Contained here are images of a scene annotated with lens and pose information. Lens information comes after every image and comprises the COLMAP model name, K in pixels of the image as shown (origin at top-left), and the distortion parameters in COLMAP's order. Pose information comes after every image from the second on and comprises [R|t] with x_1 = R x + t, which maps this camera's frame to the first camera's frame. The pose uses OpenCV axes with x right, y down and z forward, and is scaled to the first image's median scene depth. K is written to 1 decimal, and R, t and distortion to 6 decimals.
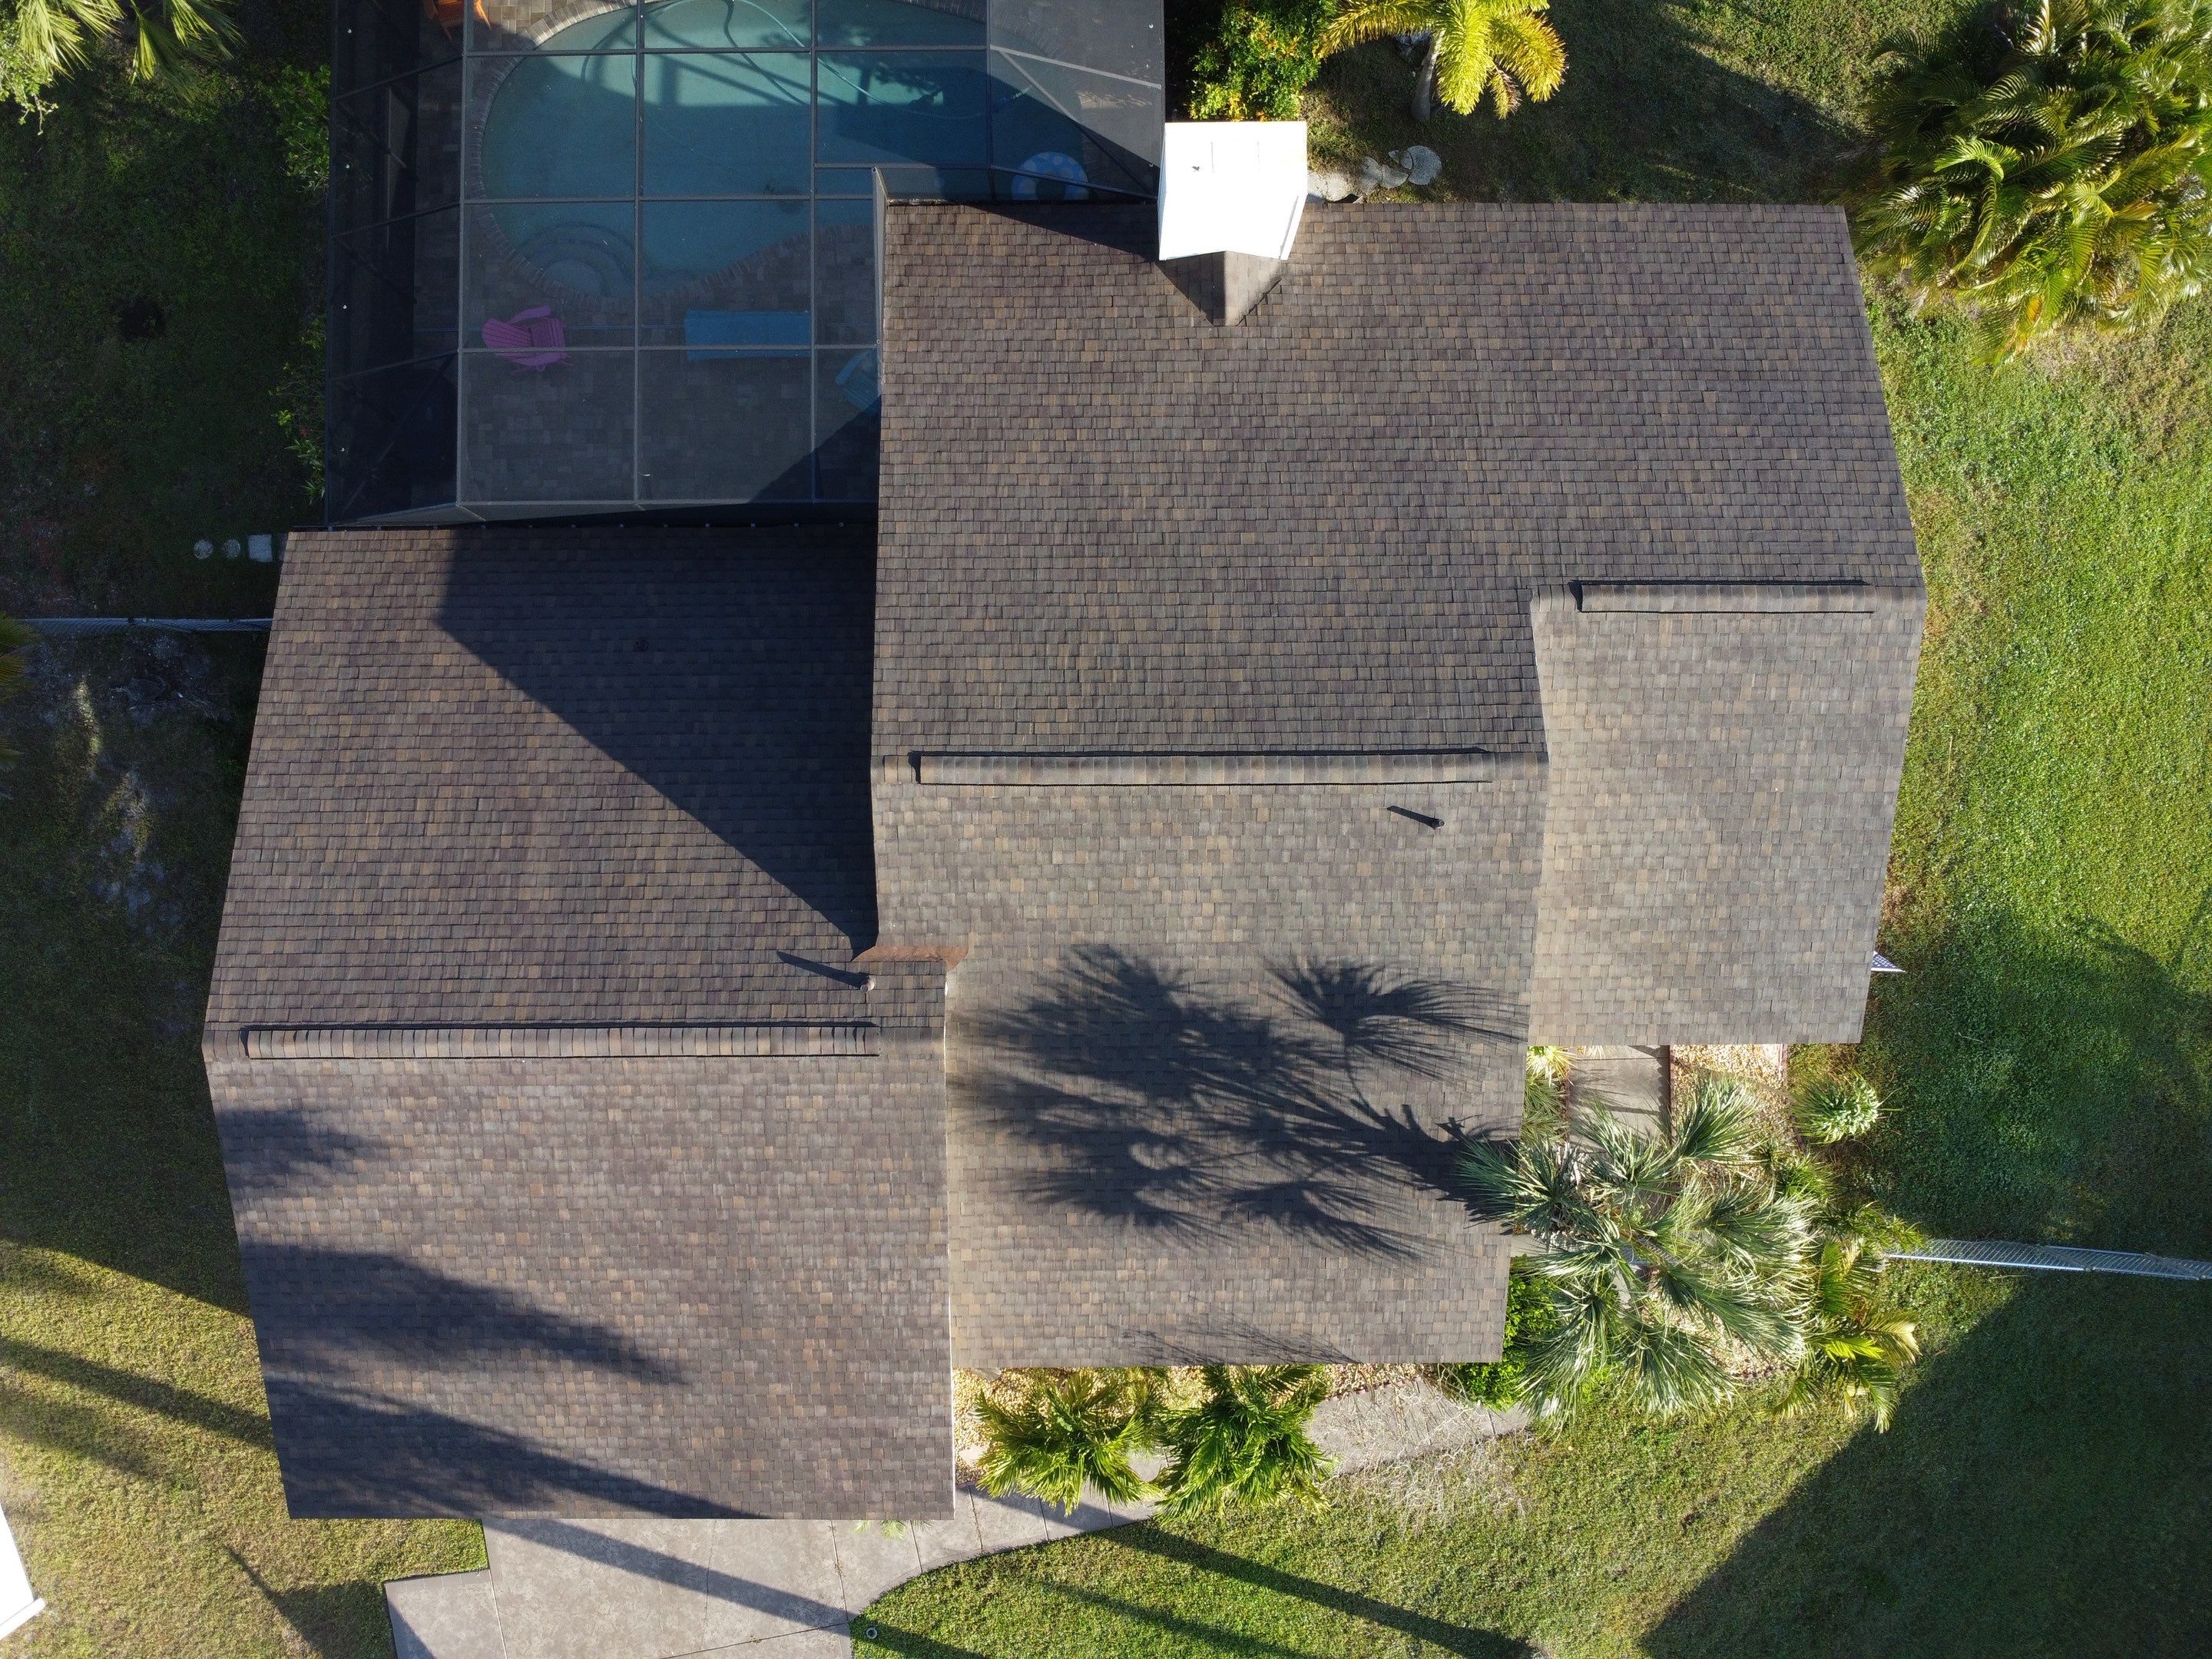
lens RADIAL K [[1604.3, 0, 1094.6], [0, 1604.3, 819.6], [0, 0, 1]] dist [-0.021829, -0.022008]
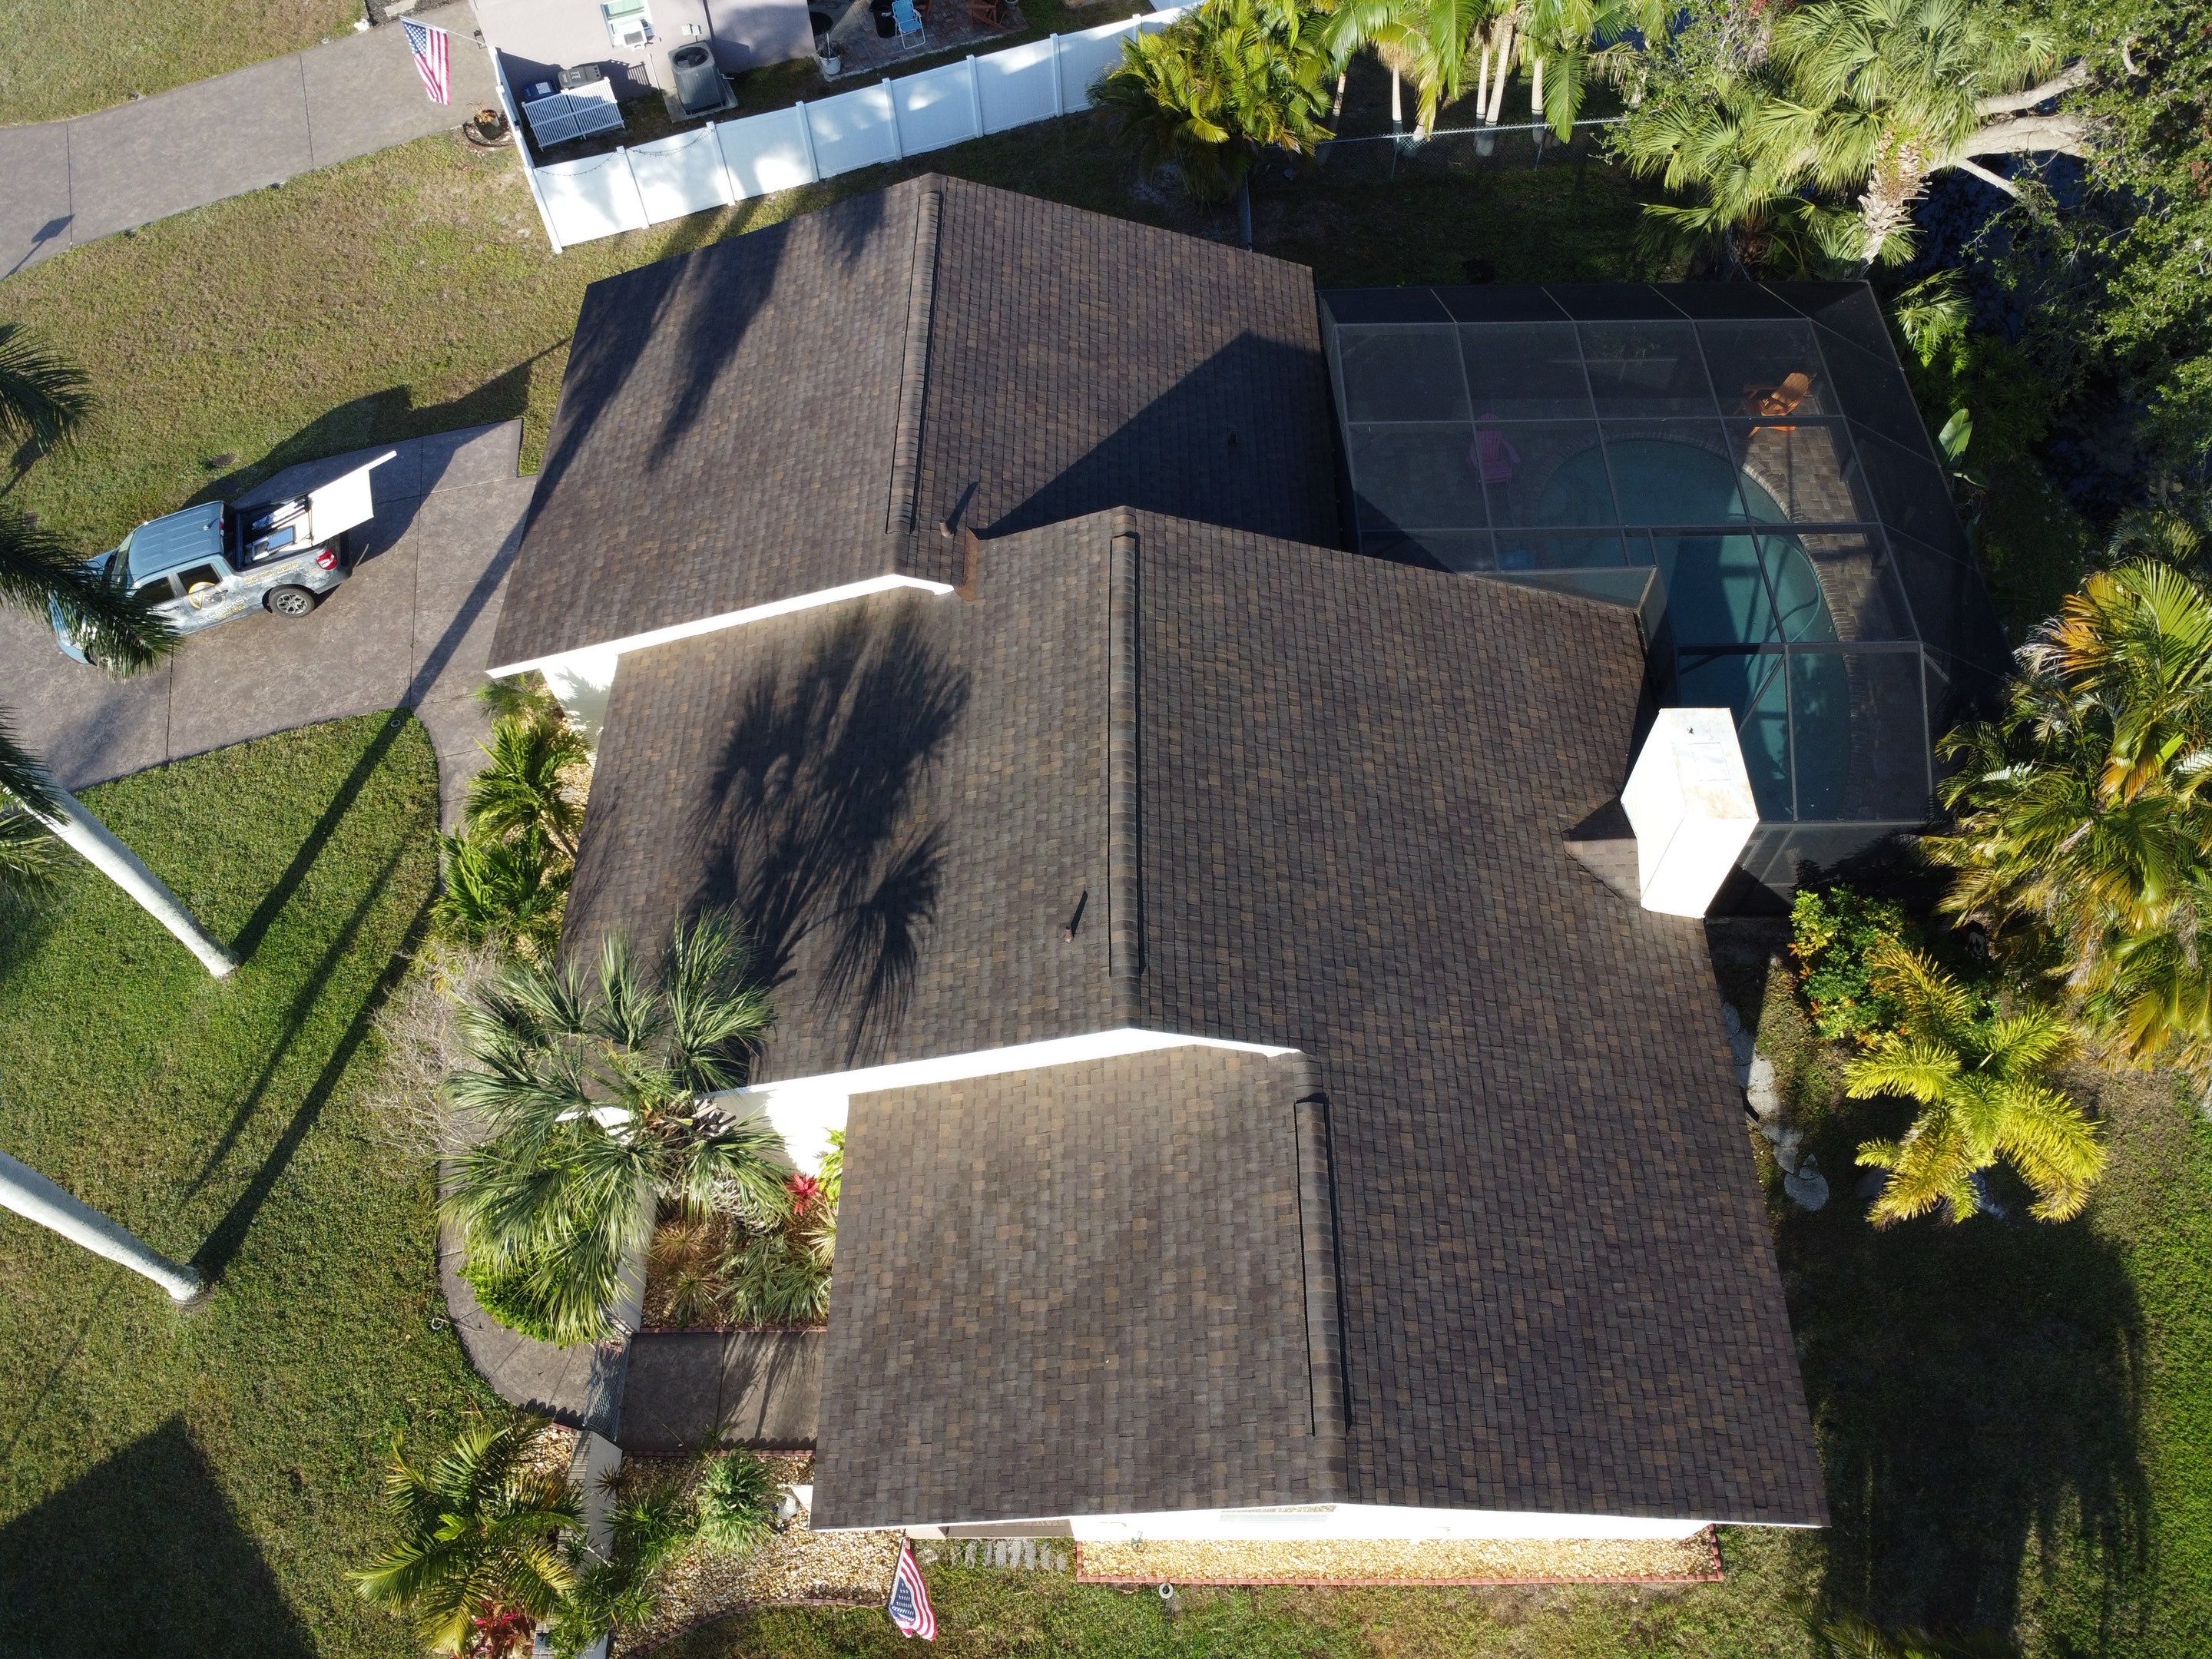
lens RADIAL K [[1604.3, 0, 1094.6], [0, 1604.3, 819.6], [0, 0, 1]] dist [-0.021829, -0.022008]
pose [[-0.012376, 0.843810, -0.536499, 0.639765], [-0.998634, 0.016808, 0.049471, -0.059359], [0.050762, 0.536379, 0.842449, 0.109289]]
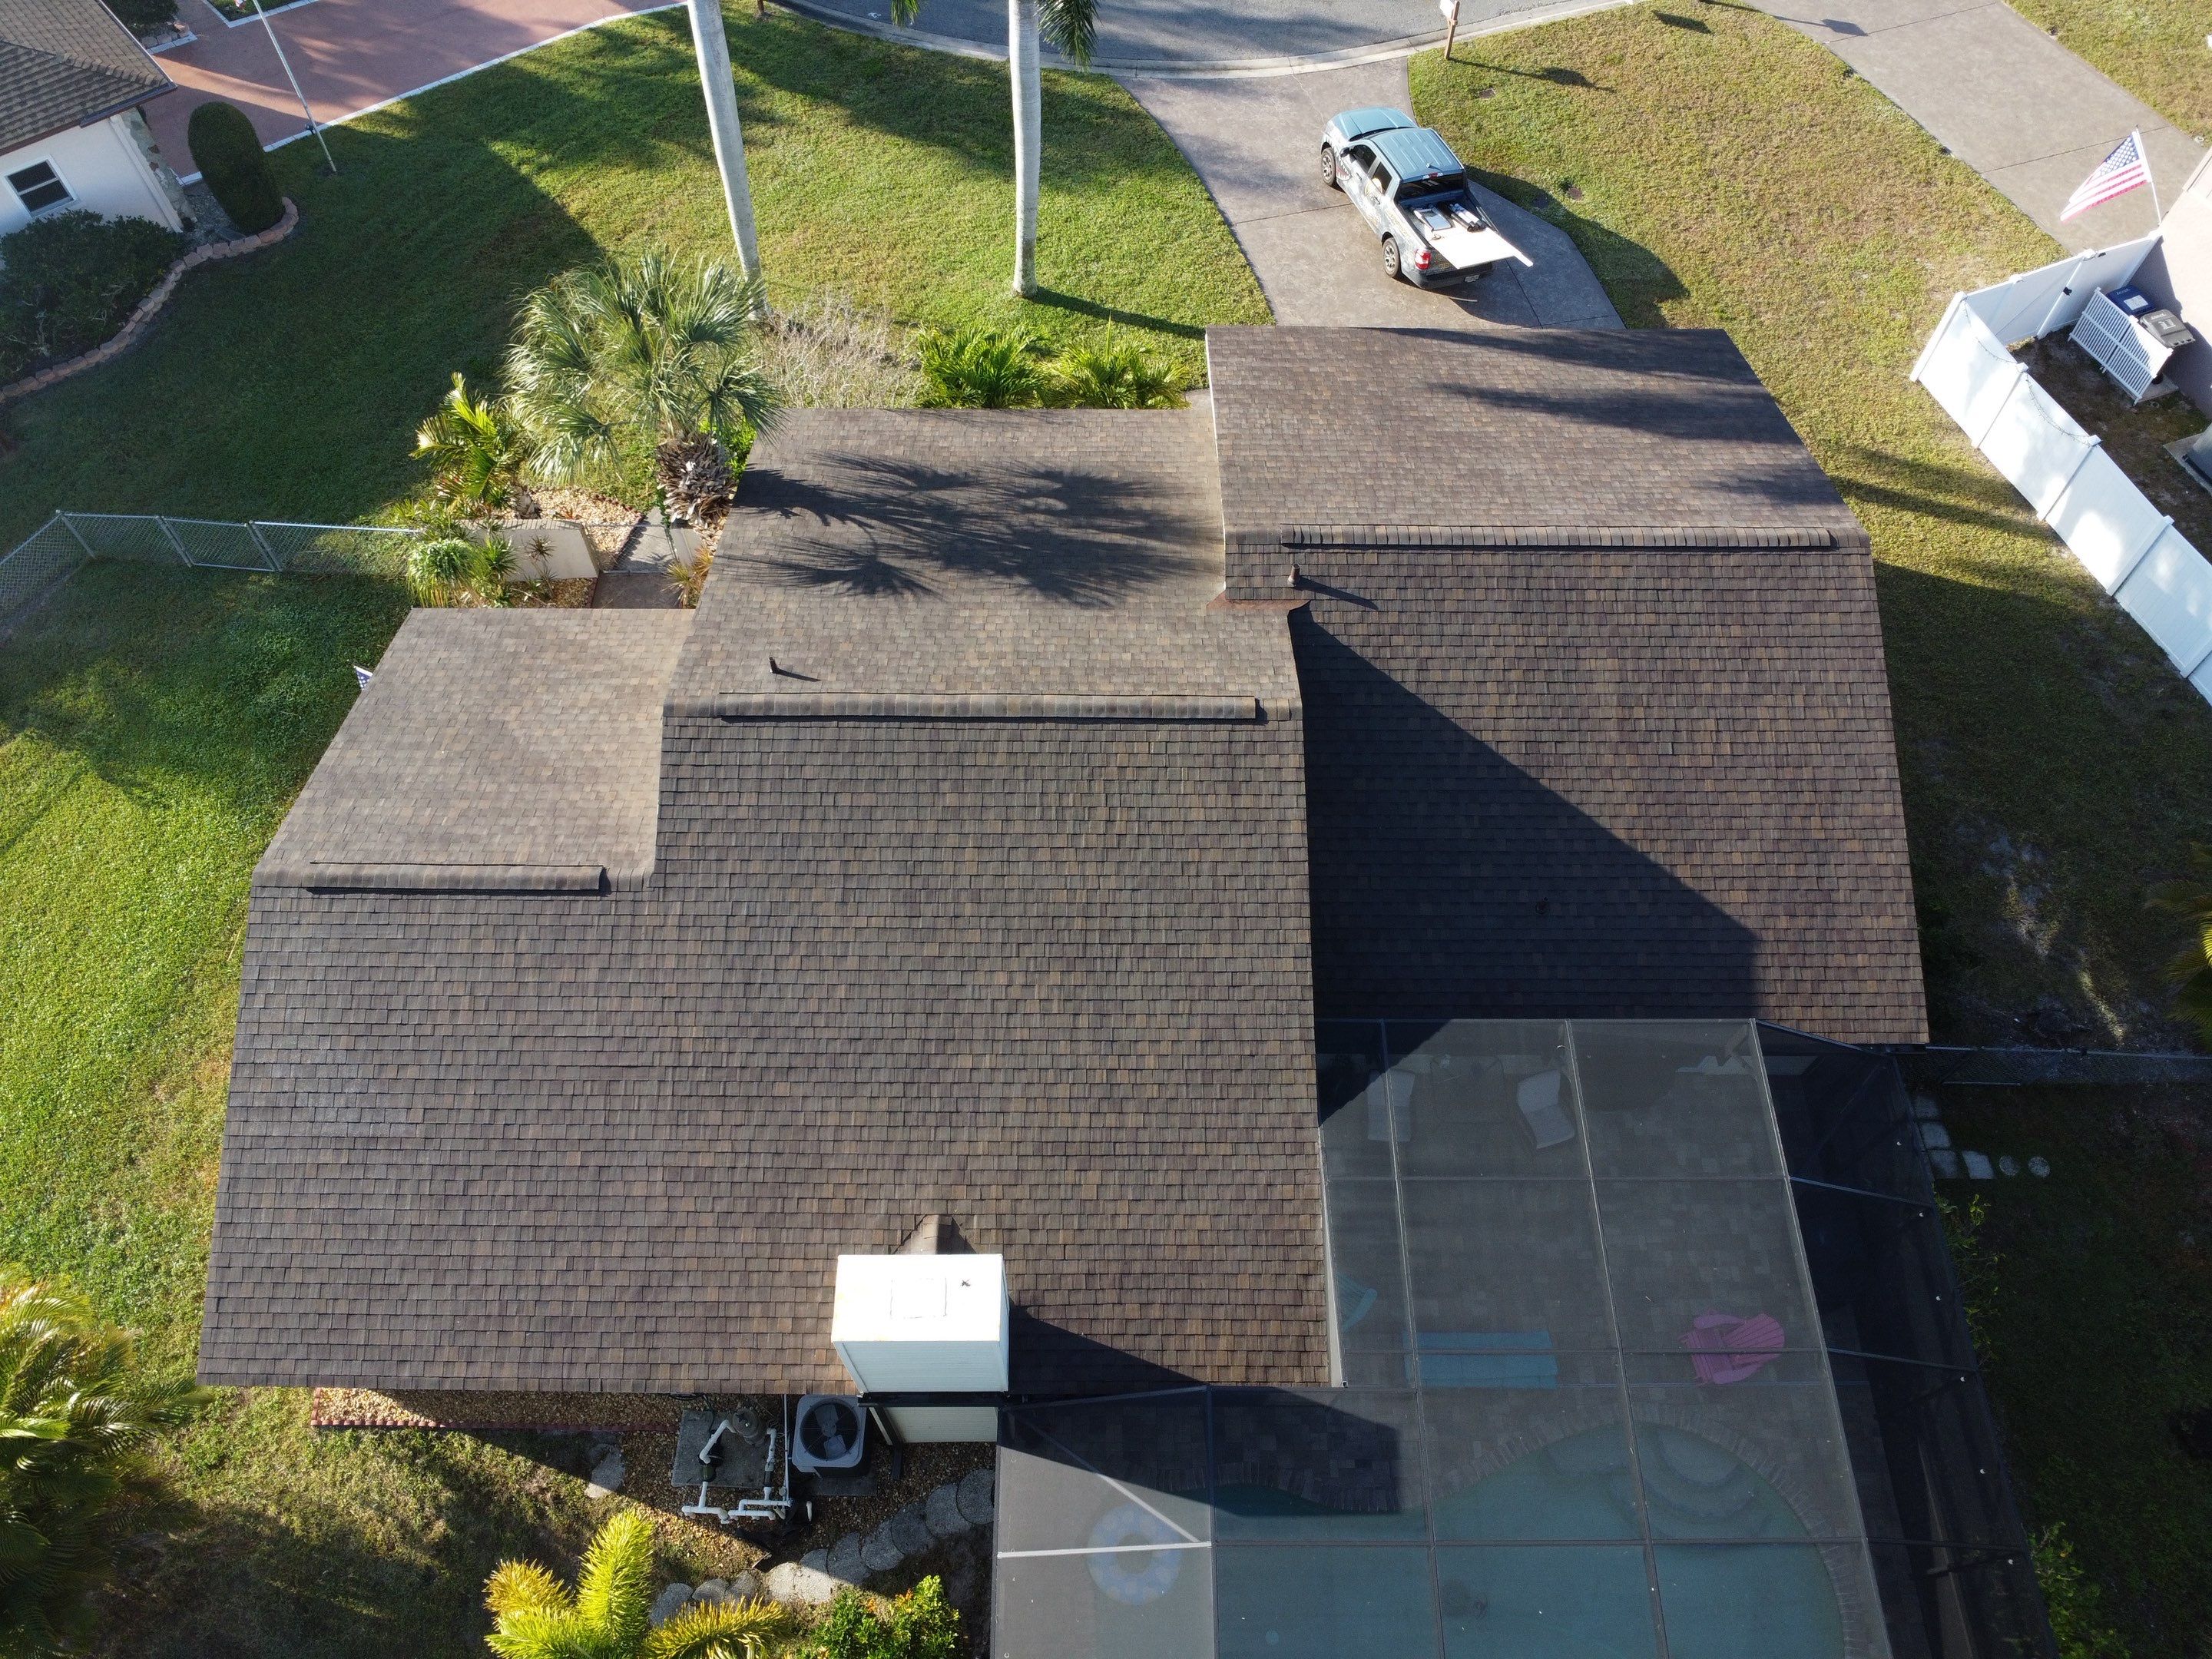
lens RADIAL K [[1604.3, 0, 1094.6], [0, 1604.3, 819.6], [0, 0, 1]] dist [-0.021829, -0.022008]
pose [[-0.999916, -0.012776, -0.002354, -0.000312], [0.009520, -0.843903, 0.536411, -0.611905], [-0.008839, 0.536343, 0.843954, 0.130772]]
